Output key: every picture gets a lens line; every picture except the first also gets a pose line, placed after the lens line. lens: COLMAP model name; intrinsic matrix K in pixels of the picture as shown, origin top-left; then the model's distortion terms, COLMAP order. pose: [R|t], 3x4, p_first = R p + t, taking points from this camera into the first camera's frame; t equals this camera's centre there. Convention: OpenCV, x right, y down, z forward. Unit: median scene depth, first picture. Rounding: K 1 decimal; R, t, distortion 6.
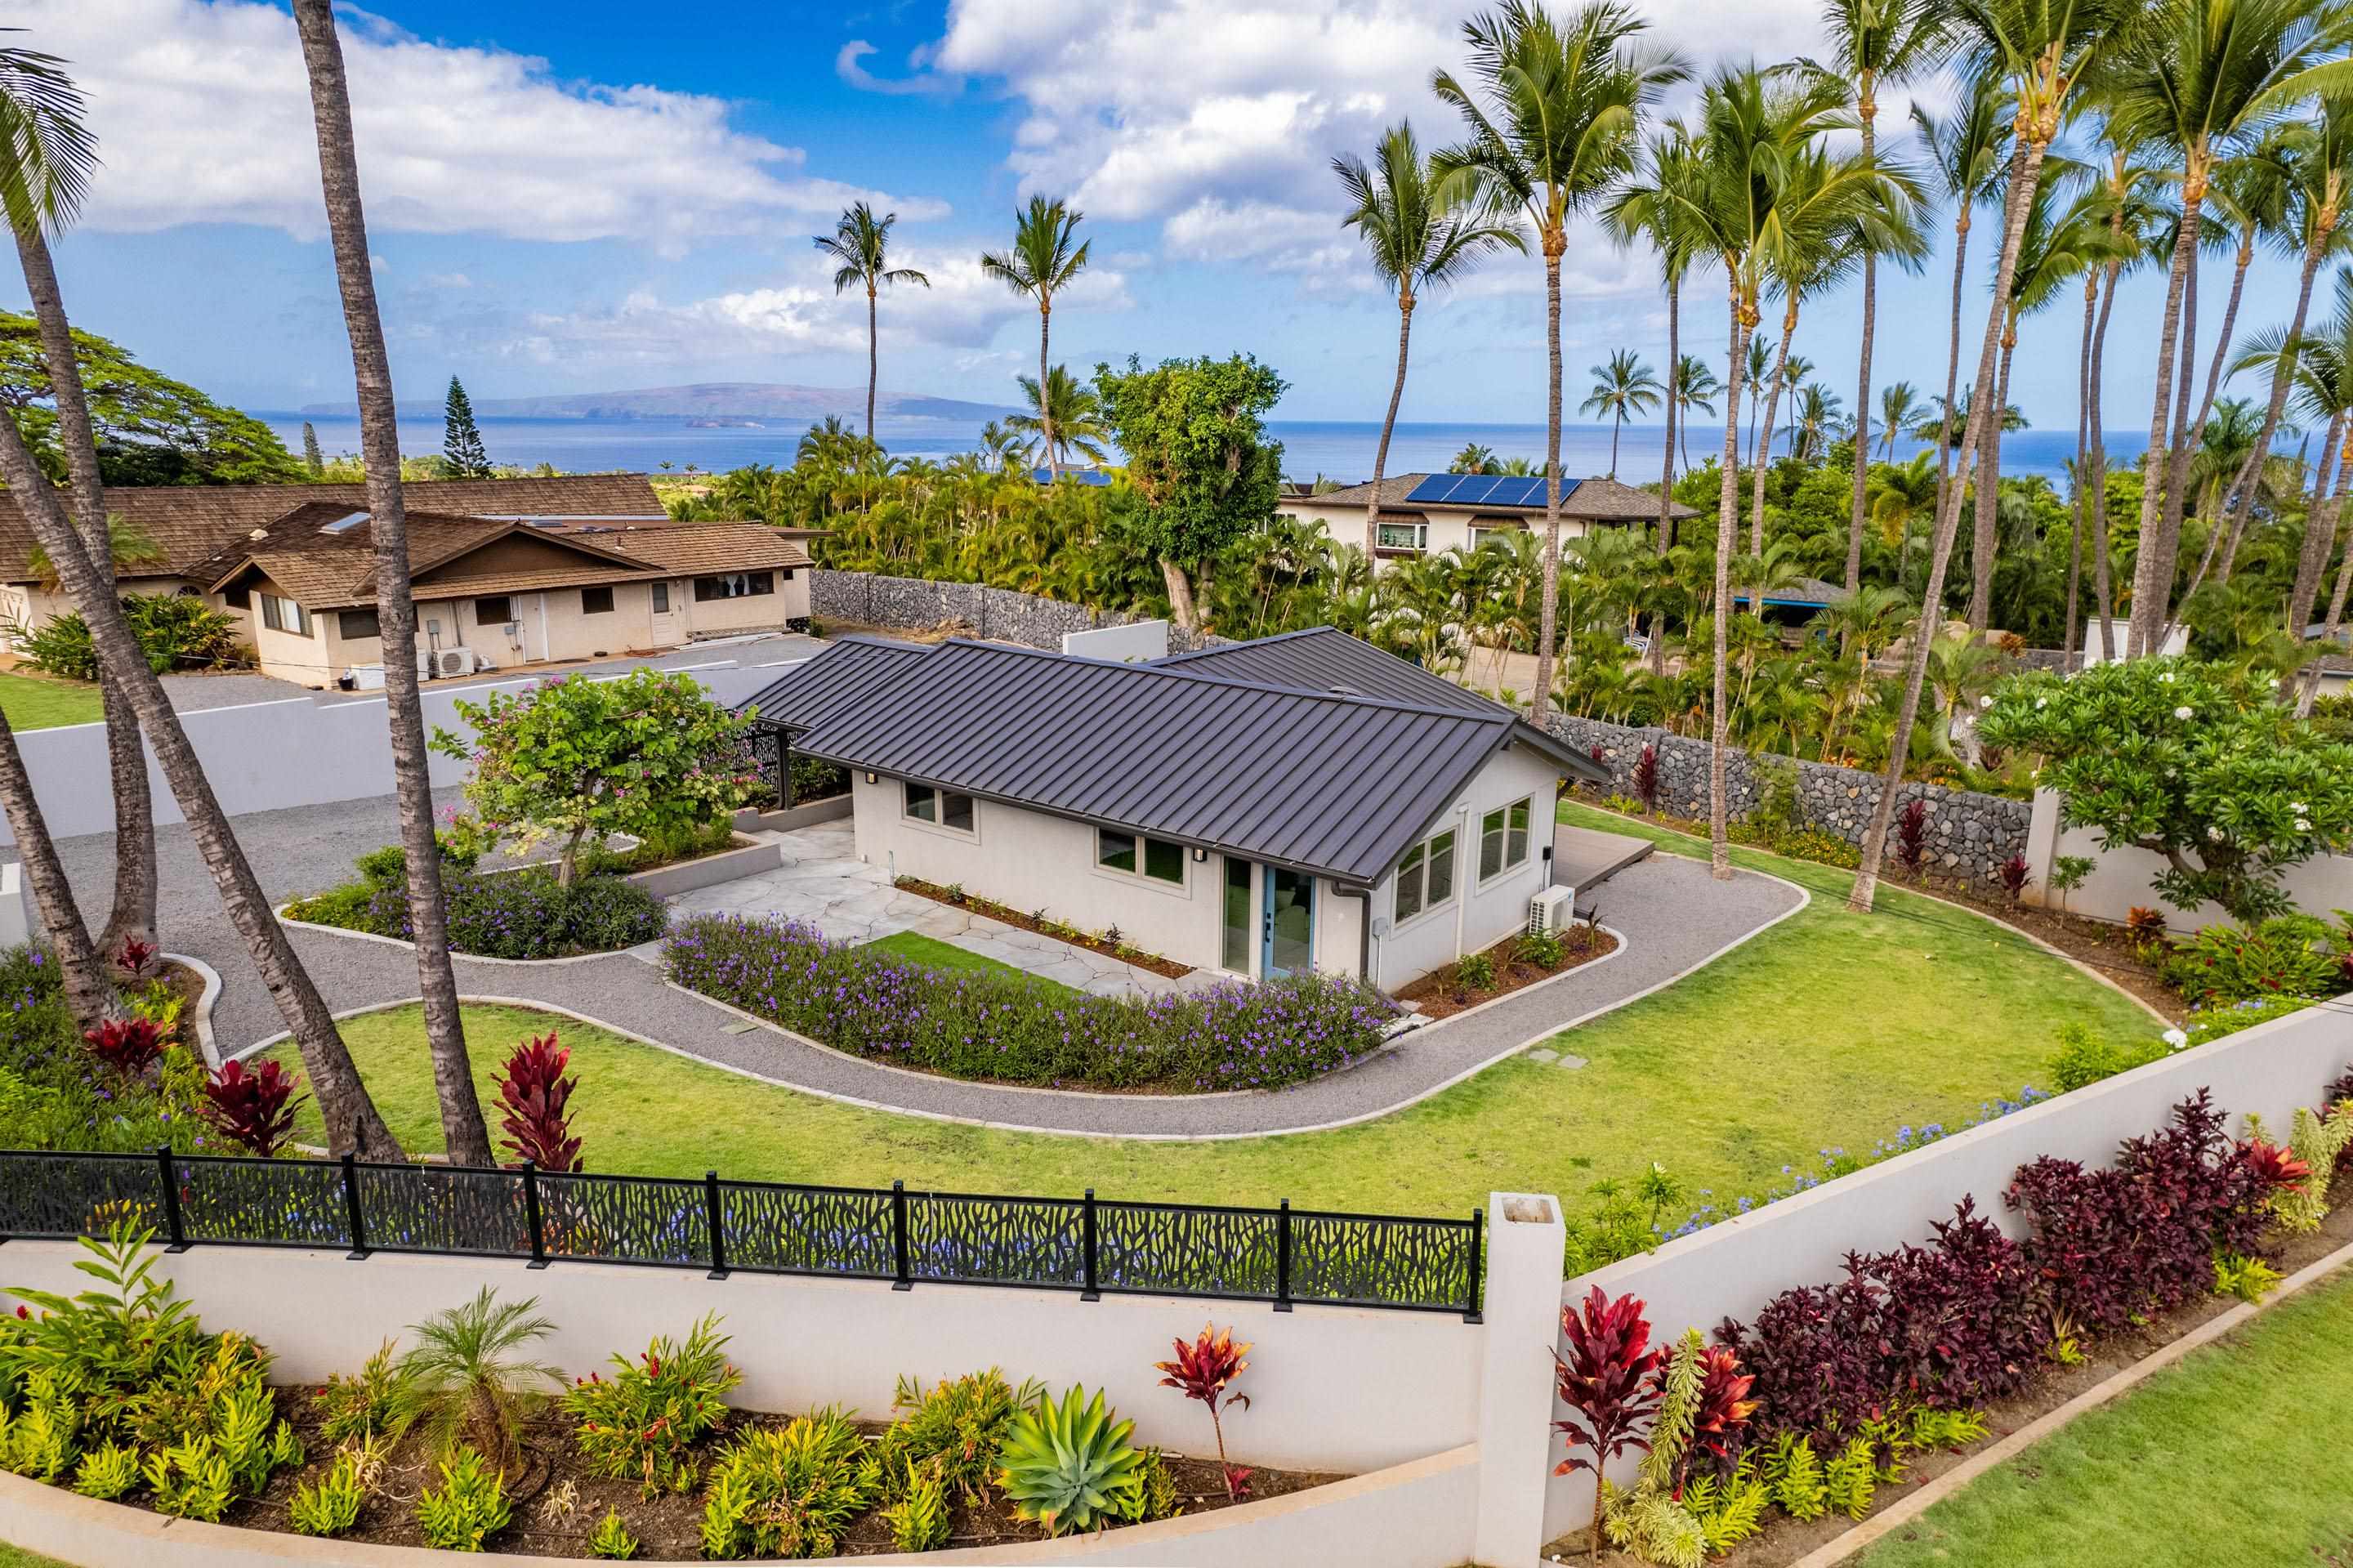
lens RADIAL K [[1444.9, 0, 1176.5], [0, 1444.9, 784.0], [0, 0, 1]] dist [-0.033840, 0.069330]
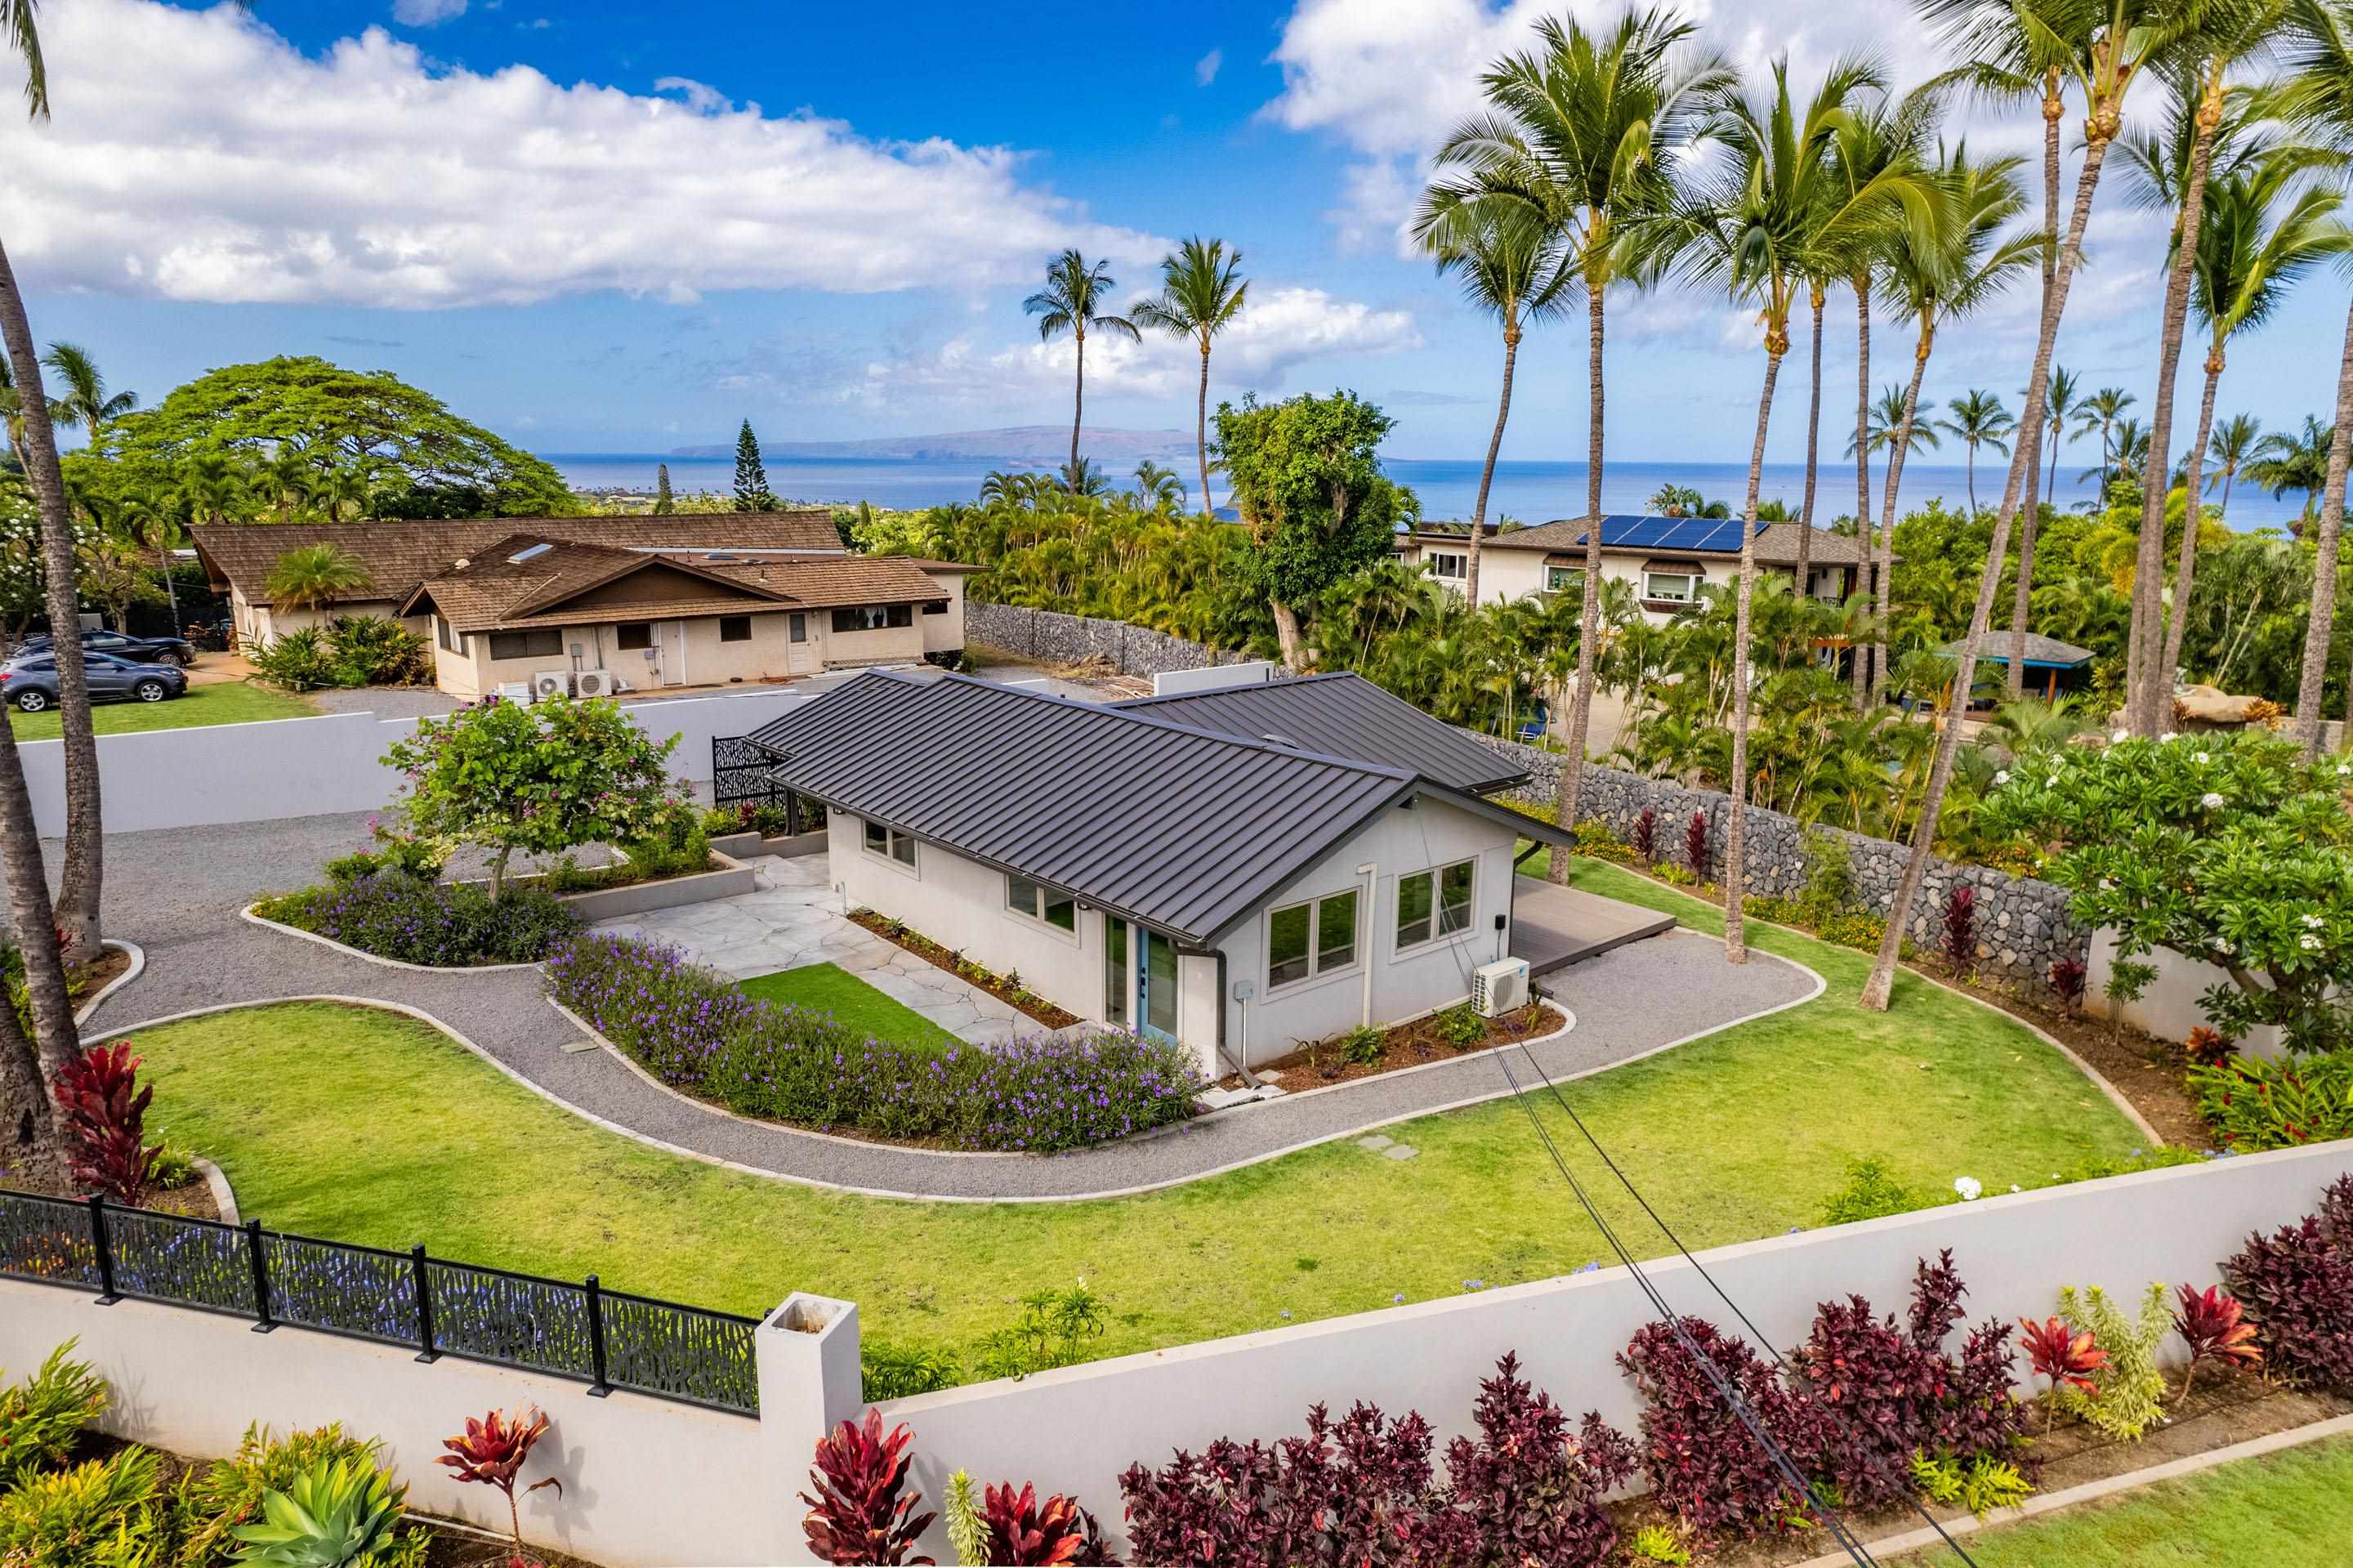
lens RADIAL K [[1444.9, 0, 1176.5], [0, 1444.9, 784.0], [0, 0, 1]] dist [-0.033840, 0.069330]
pose [[0.981882, 0.040928, -0.185020, 0.179839], [-0.045879, 0.998692, -0.022558, -0.008211], [0.183855, 0.030638, 0.982476, 0.041262]]
